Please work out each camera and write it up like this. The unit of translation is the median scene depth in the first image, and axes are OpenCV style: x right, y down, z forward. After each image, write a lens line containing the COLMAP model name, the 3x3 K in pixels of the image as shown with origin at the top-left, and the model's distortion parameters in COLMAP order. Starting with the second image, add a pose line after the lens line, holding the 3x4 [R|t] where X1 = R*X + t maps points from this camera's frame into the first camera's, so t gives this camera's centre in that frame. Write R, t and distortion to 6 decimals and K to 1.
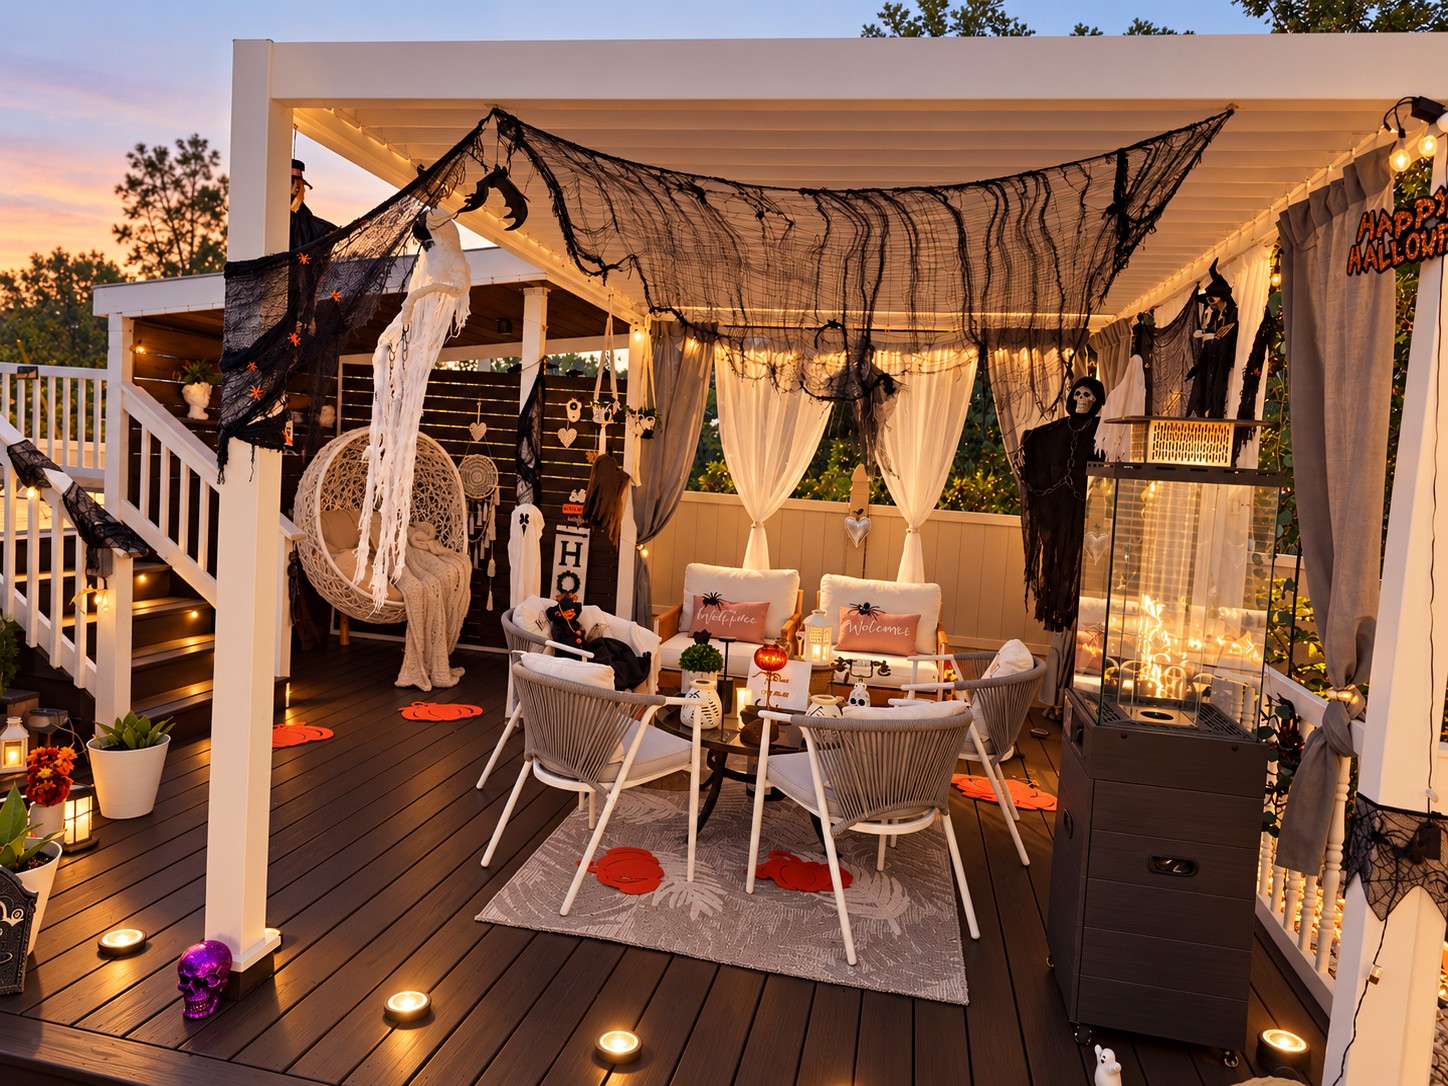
lens RADIAL K [[967.1, 0, 720.2], [0, 967.1, 533.1], [0, 0, 1]] dist [0.057933, -0.001056]
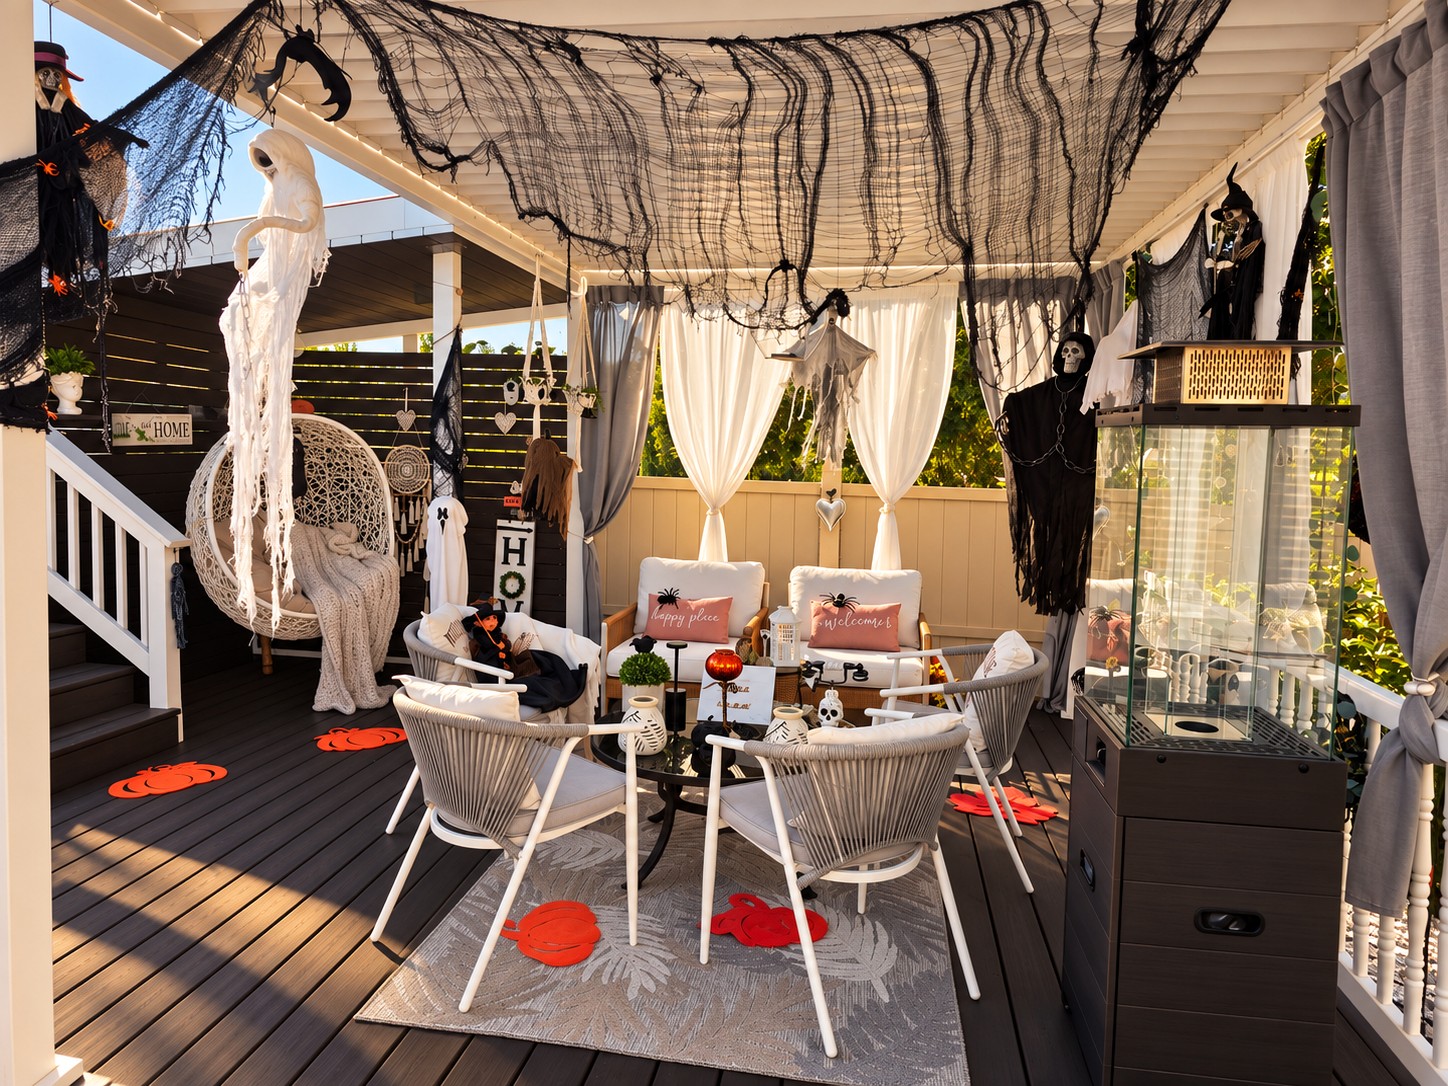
lens RADIAL K [[1054.7, 0, 724.0], [0, 1054.7, 543.0], [0, 0, 1]] dist [-0.001152, 0.100226]
pose [[0.998440, -0.041036, 0.037865, 0.024208], [0.040243, 0.998959, 0.021460, 0.002622], [-0.038706, -0.019903, 0.999052, 0.102578]]
